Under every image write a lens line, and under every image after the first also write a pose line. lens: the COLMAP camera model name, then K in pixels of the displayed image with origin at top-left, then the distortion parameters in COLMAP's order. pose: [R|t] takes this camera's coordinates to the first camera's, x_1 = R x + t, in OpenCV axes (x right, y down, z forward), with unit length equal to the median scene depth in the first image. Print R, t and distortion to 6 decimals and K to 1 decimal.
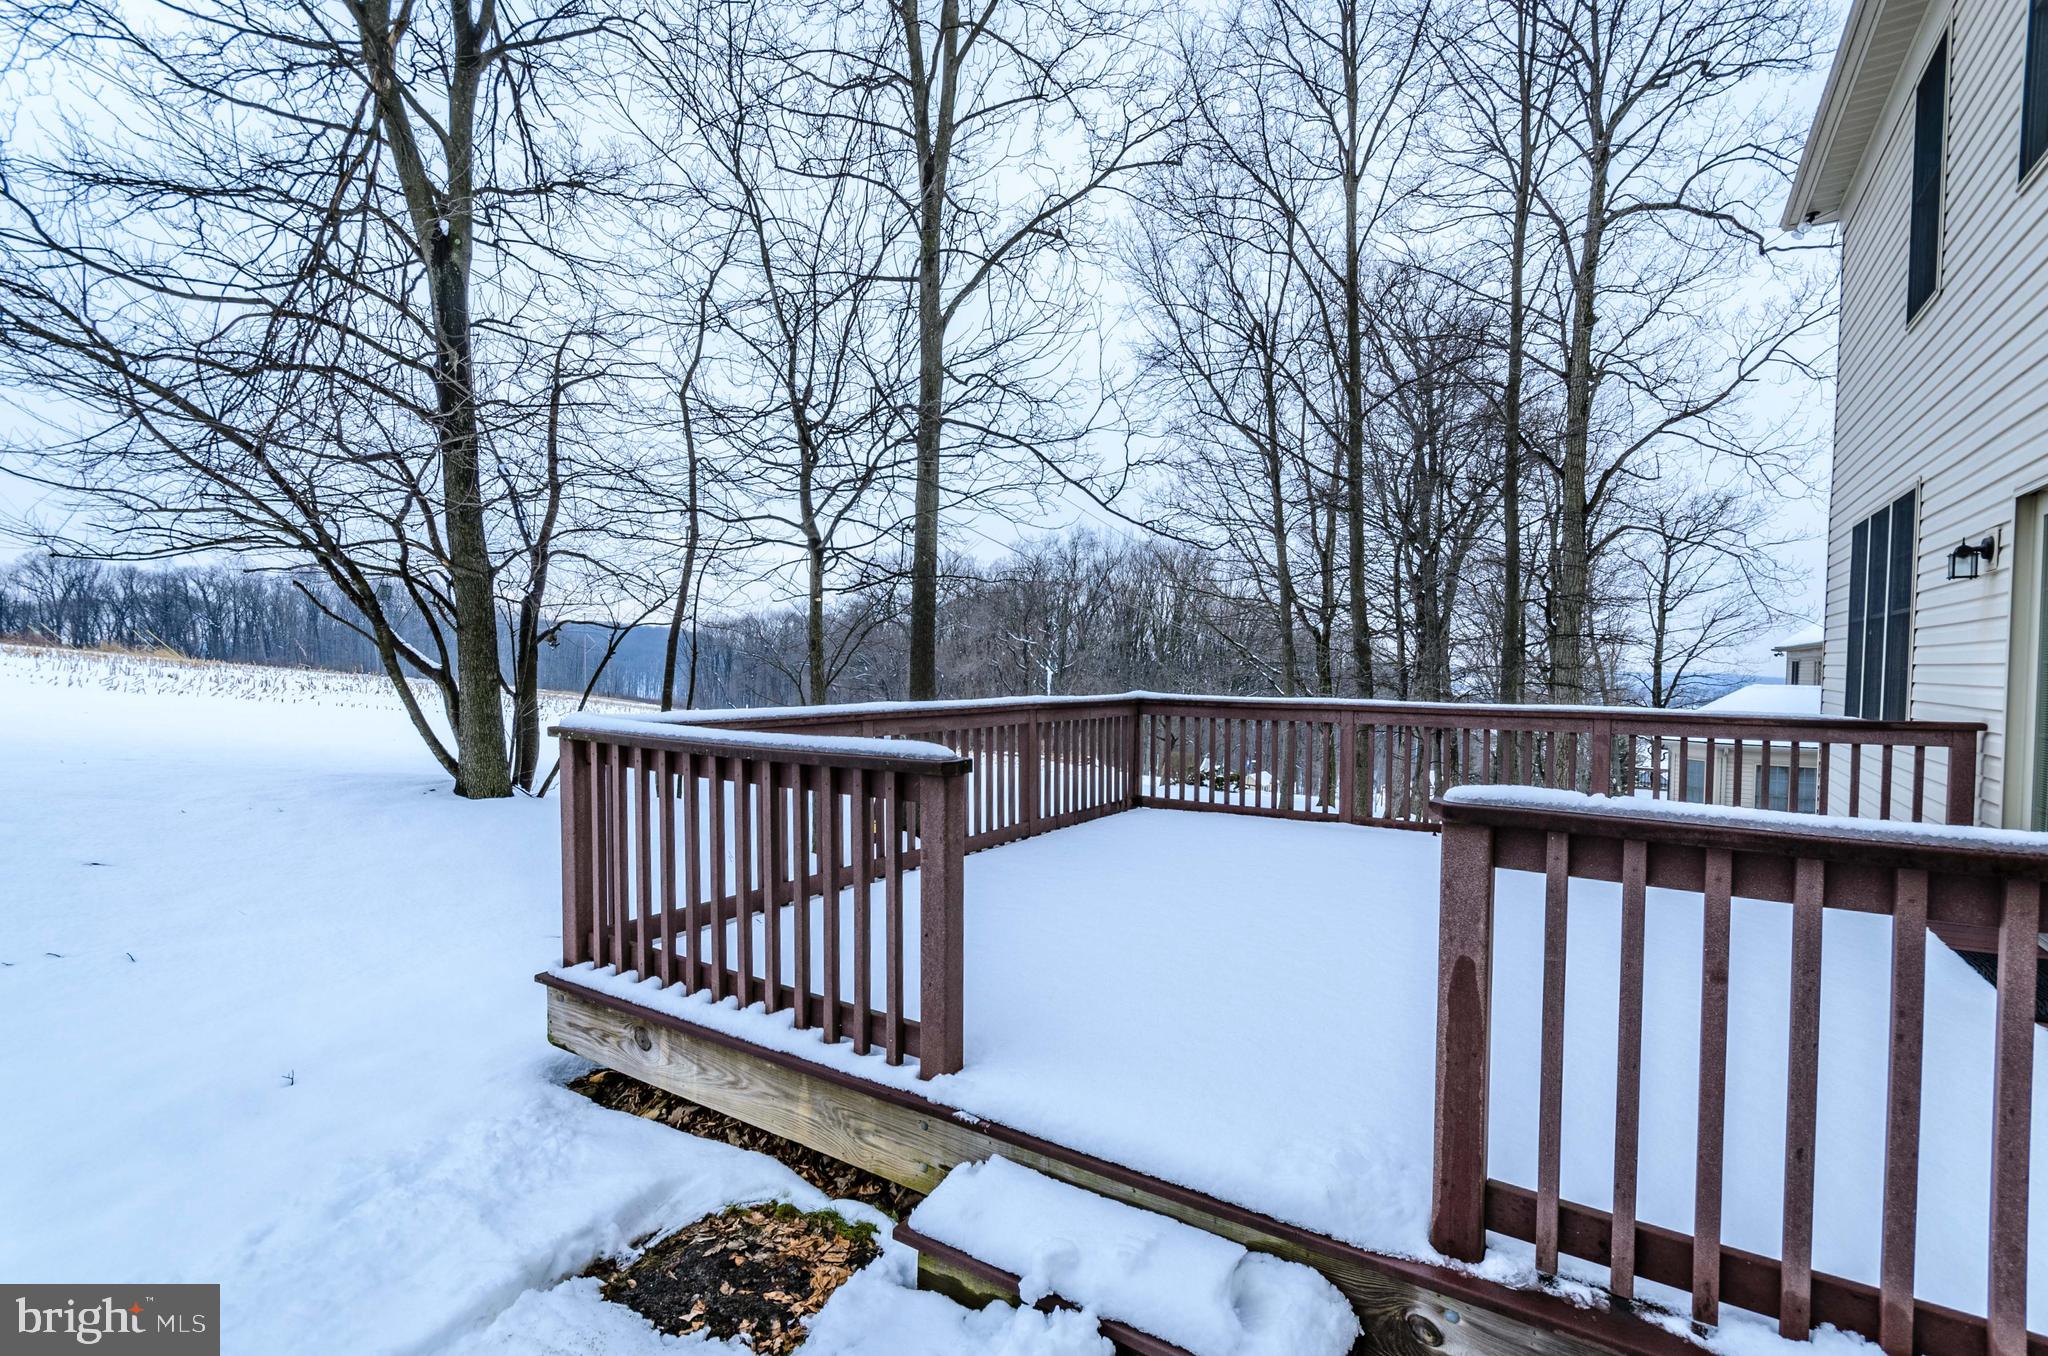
lens RADIAL K [[928.4, 0, 1025.1], [0, 928.4, 707.0], [0, 0, 1]] dist [0.001186, -0.000046]
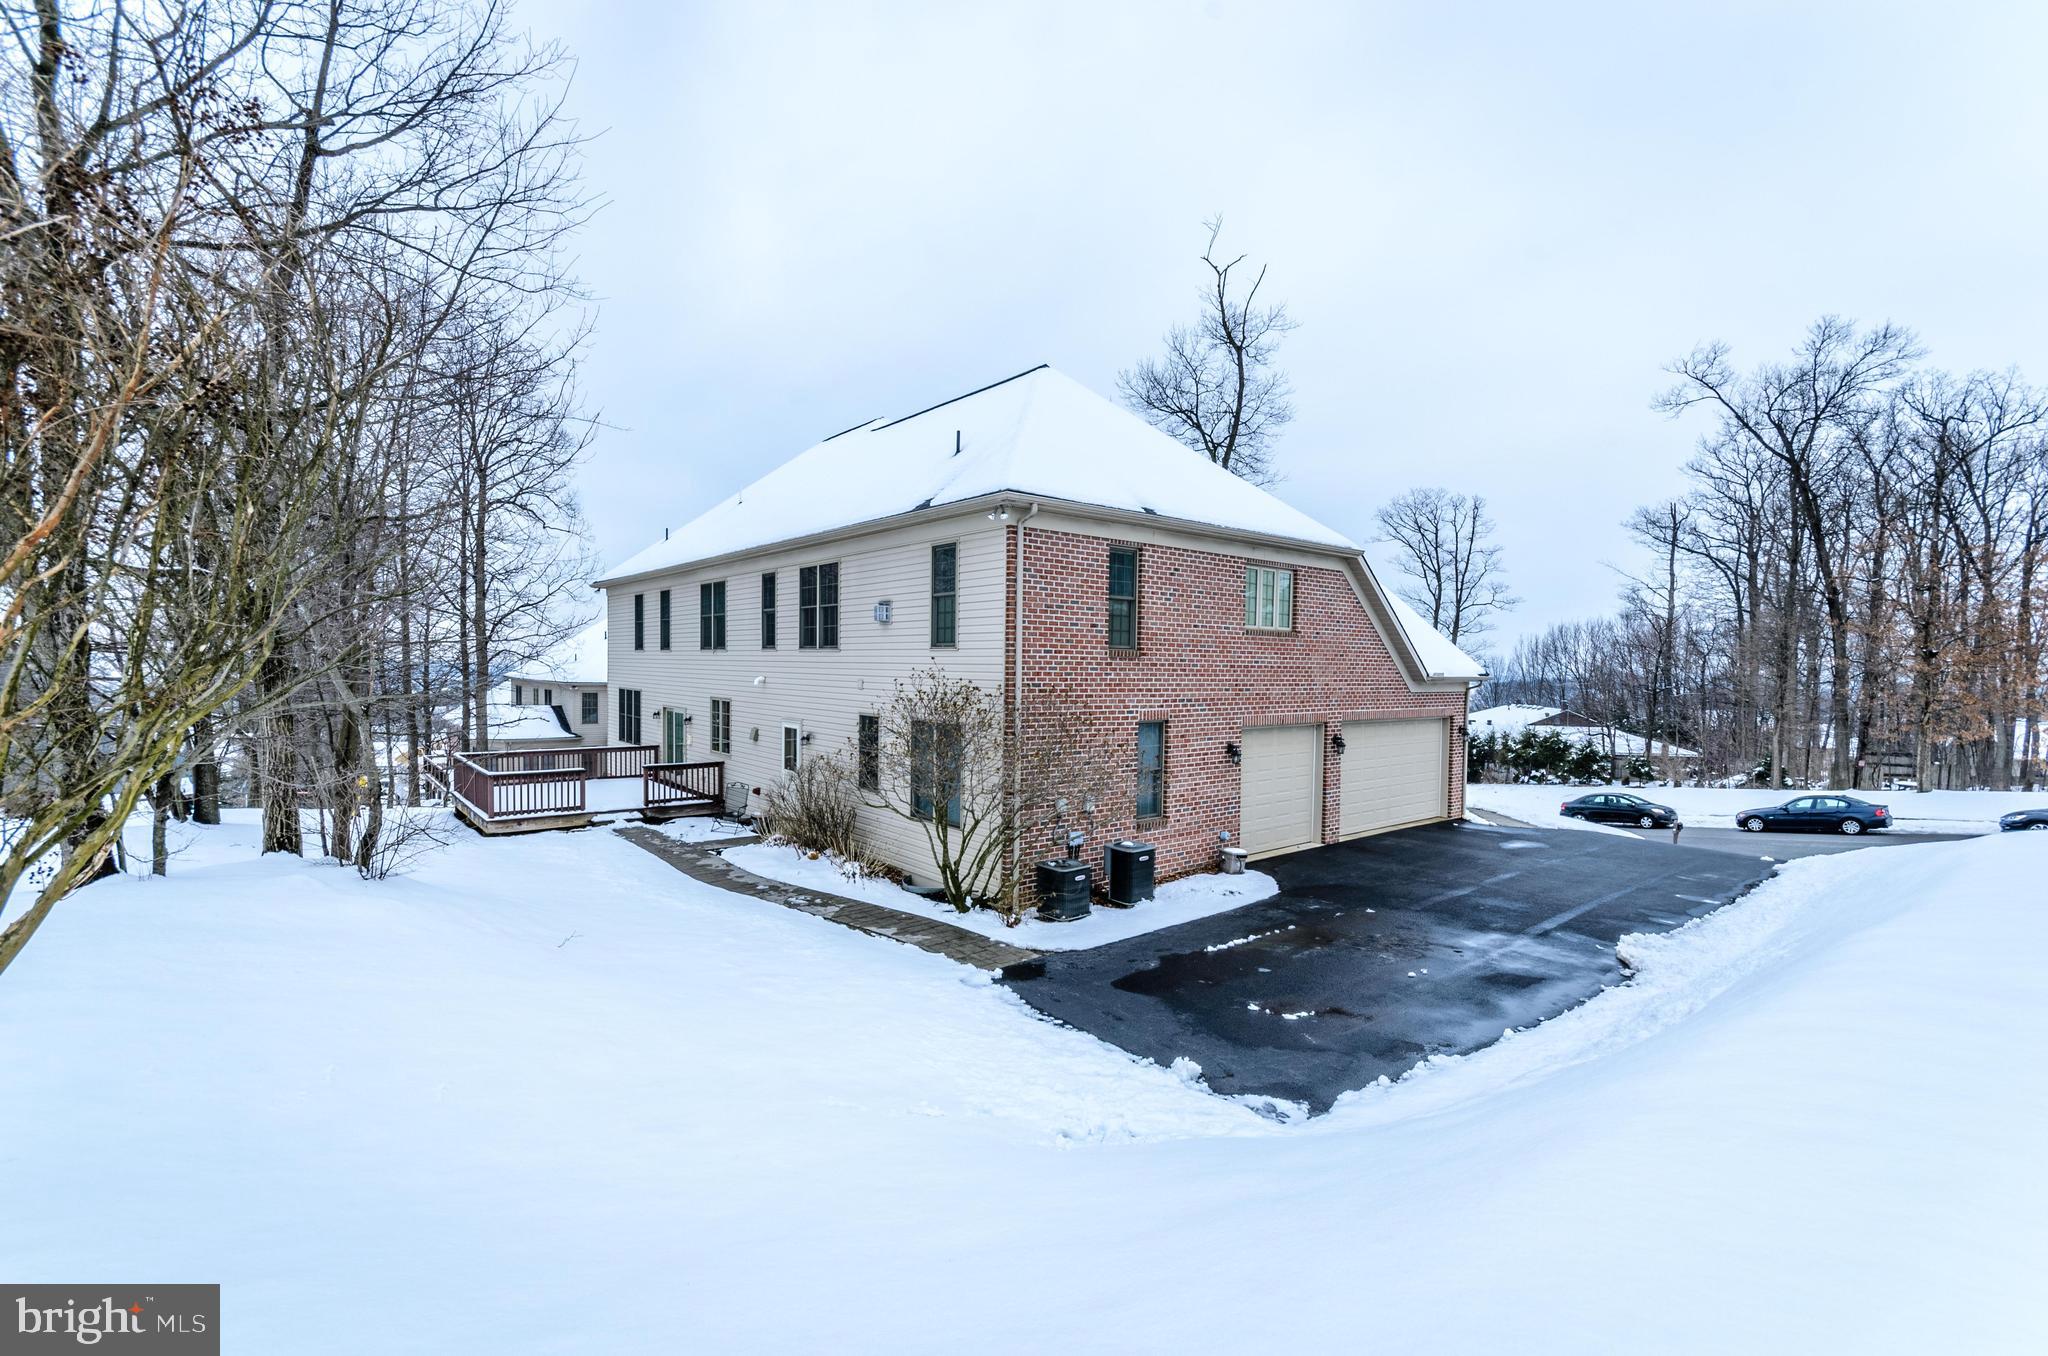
lens RADIAL K [[921.0, 0, 1022.1], [0, 921.0, 692.2], [0, 0, 1]] dist [0.012166, -0.000247]
pose [[0.297637, -0.039005, 0.953882, -1.071167], [0.034014, 0.998964, 0.030236, -0.118391], [-0.954073, 0.023446, 0.298655, -0.815553]]
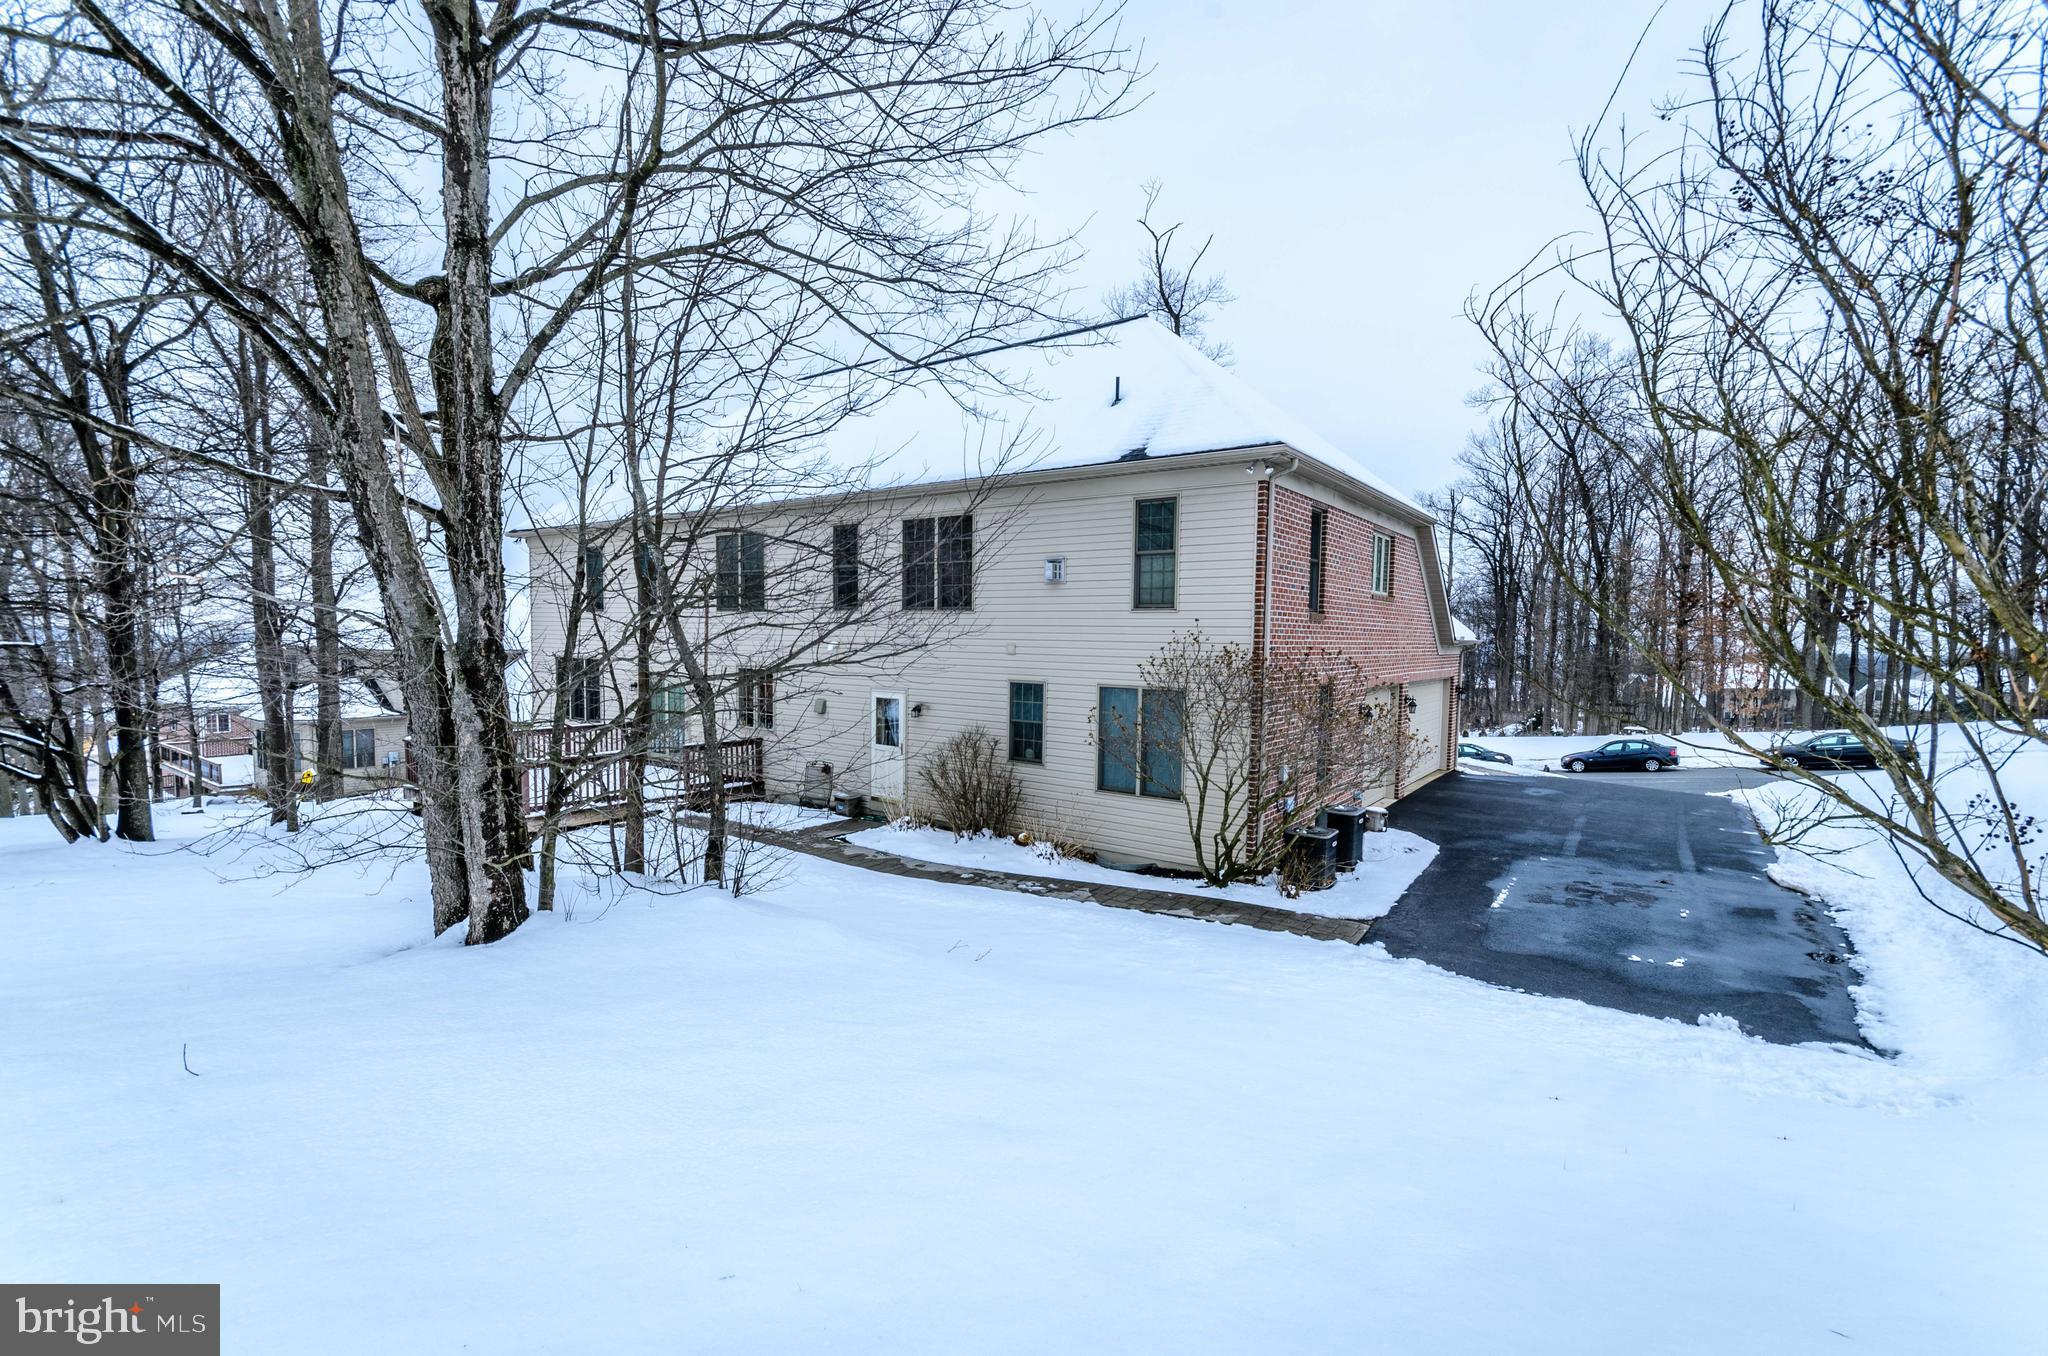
lens RADIAL K [[921.0, 0, 1022.1], [0, 921.0, 692.2], [0, 0, 1]] dist [0.012166, -0.000247]
pose [[0.041043, -0.076407, 0.996232, -1.087828], [0.032608, 0.996643, 0.075095, -0.129842], [-0.998625, 0.029403, 0.043397, -0.353940]]
